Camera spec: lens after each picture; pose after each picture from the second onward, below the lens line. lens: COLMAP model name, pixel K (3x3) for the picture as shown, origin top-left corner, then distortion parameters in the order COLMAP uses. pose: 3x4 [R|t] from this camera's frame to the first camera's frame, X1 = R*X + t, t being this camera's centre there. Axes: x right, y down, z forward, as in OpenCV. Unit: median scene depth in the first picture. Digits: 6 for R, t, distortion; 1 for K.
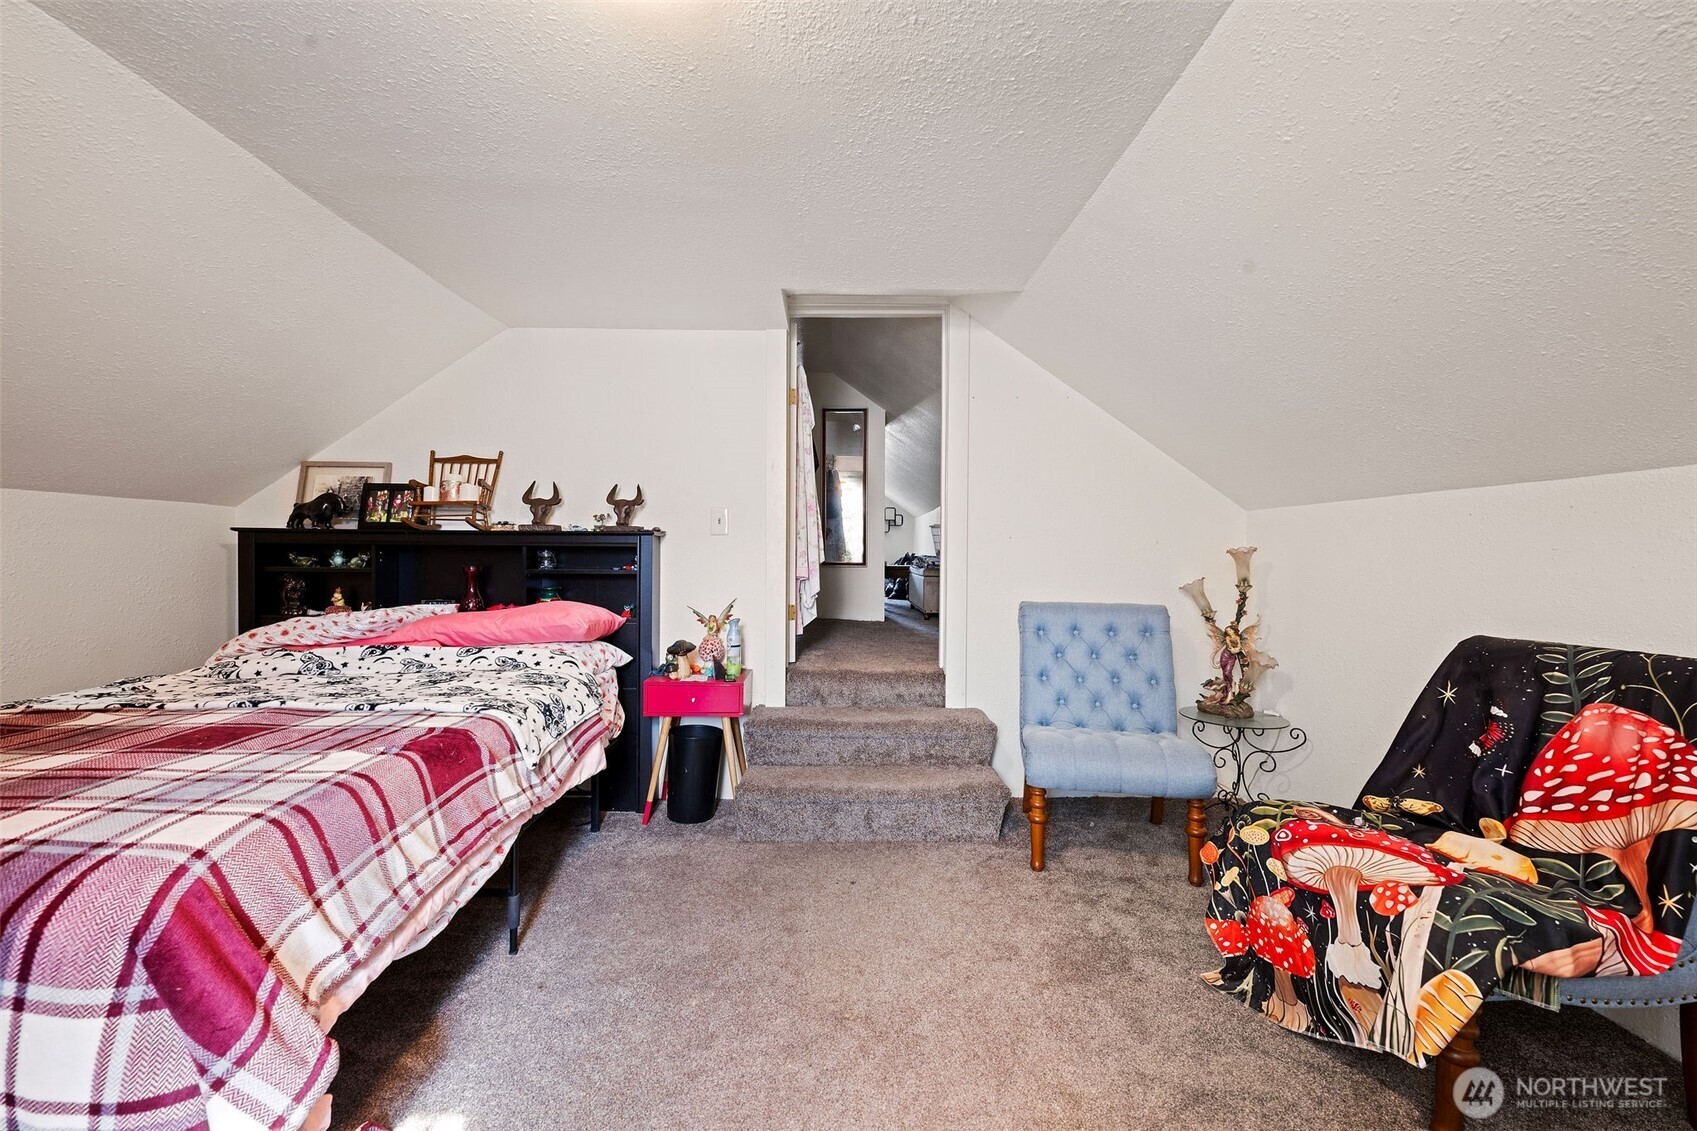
lens RADIAL K [[668.1, 0, 843.1], [0, 668.1, 561.4], [0, 0, 1]] dist [-0.002003, 0.000456]
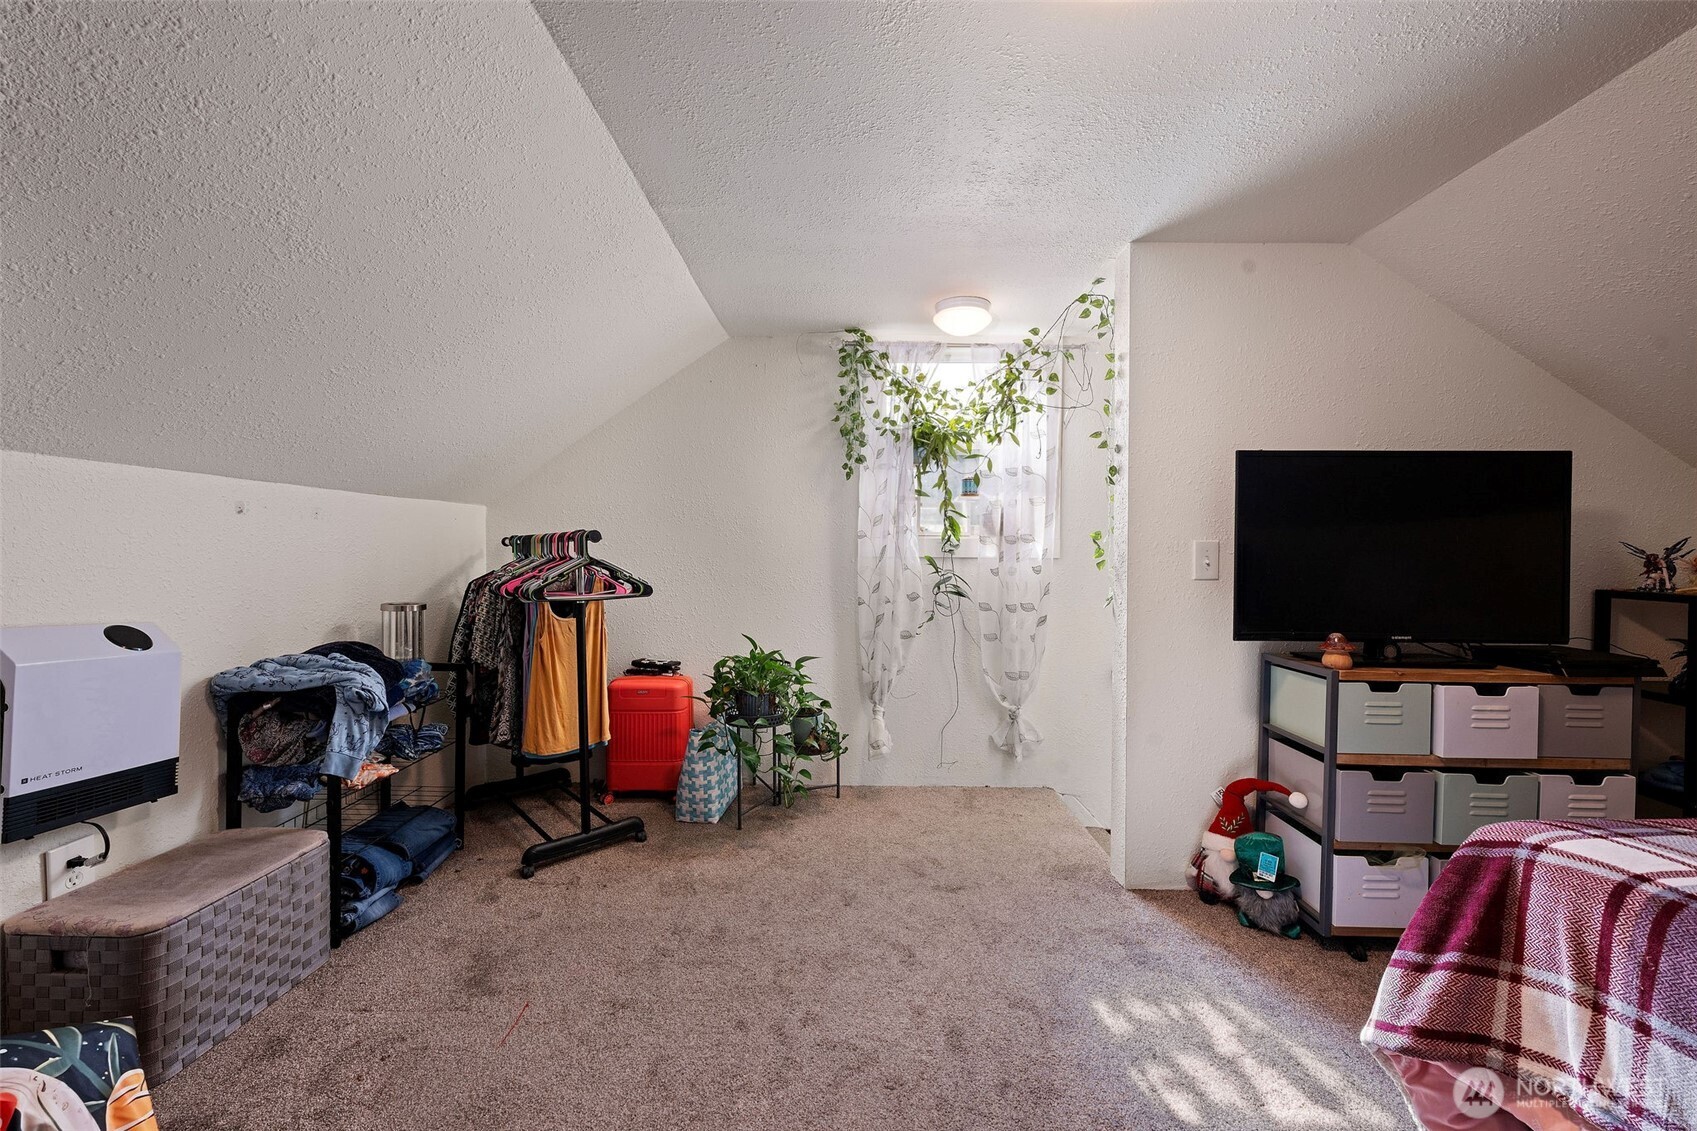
lens RADIAL K [[668.1, 0, 846.0], [0, 668.1, 563.3], [0, 0, 1]] dist [-0.002003, 0.000456]
pose [[-0.999957, -0.008548, 0.003521, 0.077699], [-0.008458, 0.999656, 0.024831, -0.009865], [-0.003732, 0.024800, -0.999685, 1.706816]]
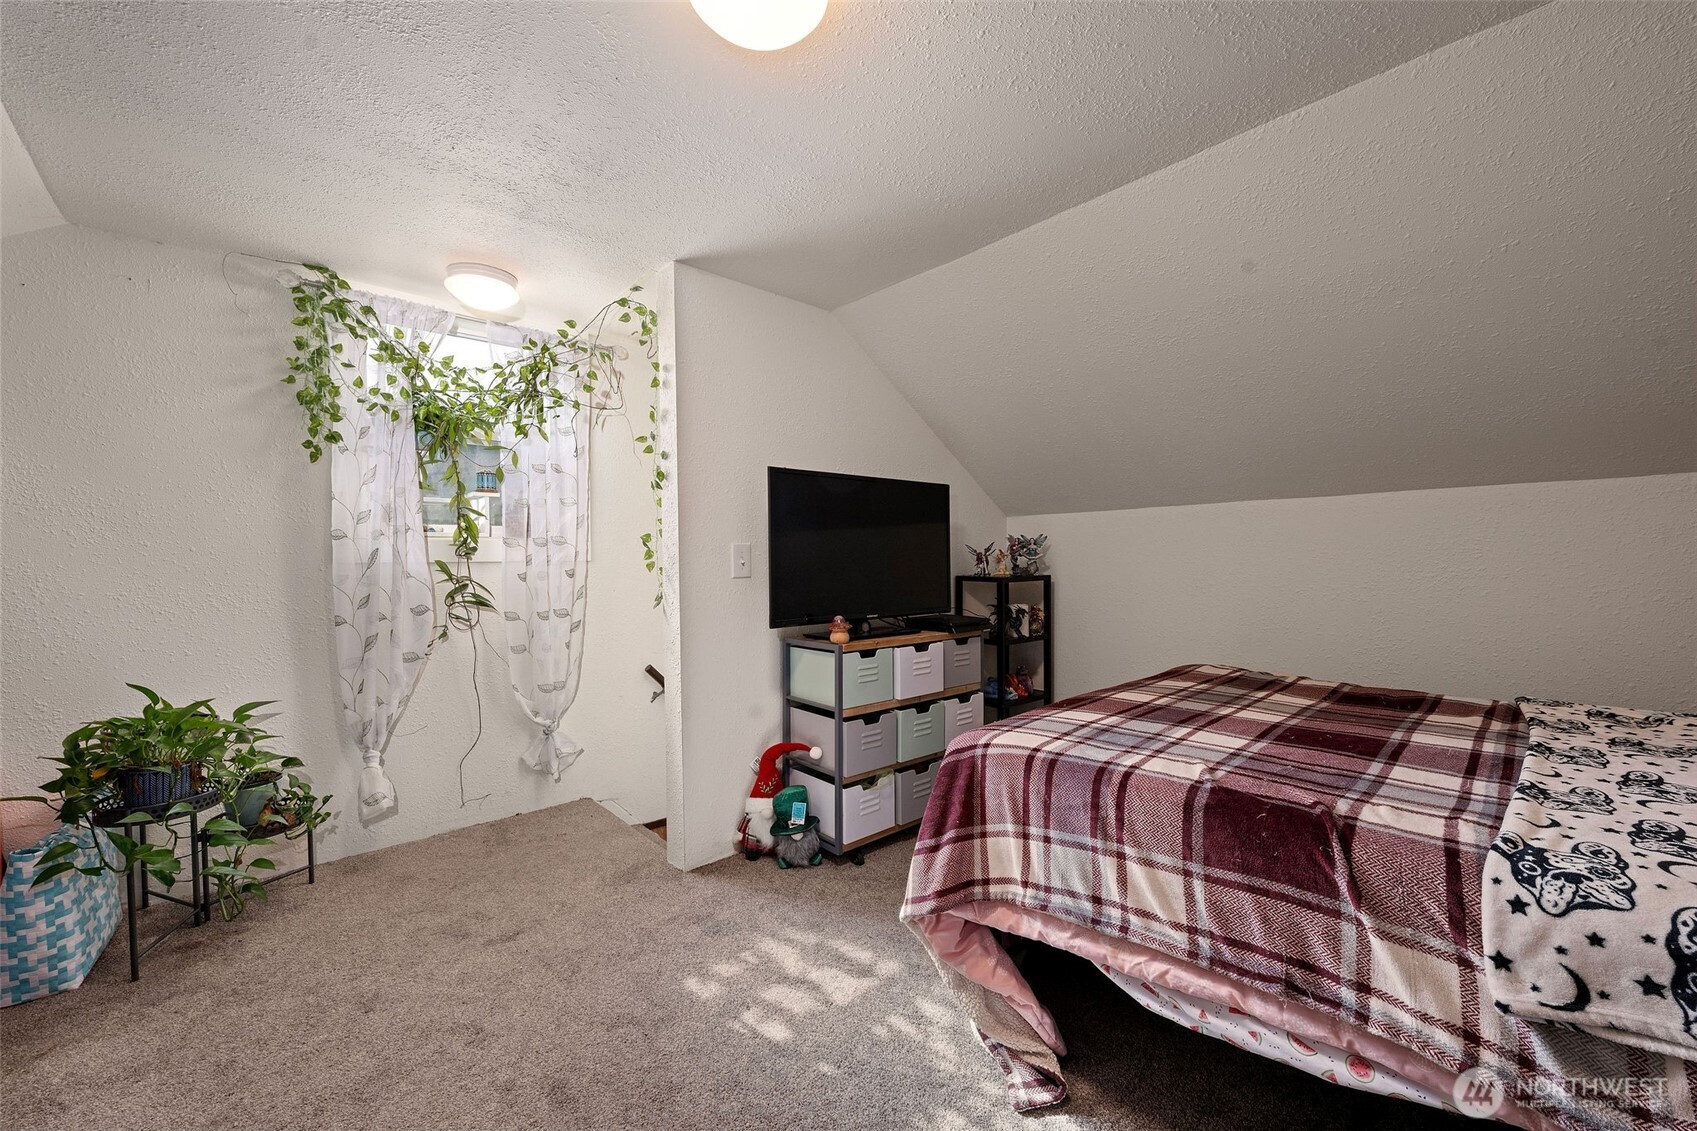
lens RADIAL K [[668.1, 0, 843.6], [0, 668.1, 565.3], [0, 0, 1]] dist [-0.002003, 0.000456]
pose [[-0.734363, 0.011842, -0.678654, 0.277724], [-0.002151, 0.999802, 0.019773, -0.008402], [0.678754, 0.015980, -0.734192, 1.618392]]
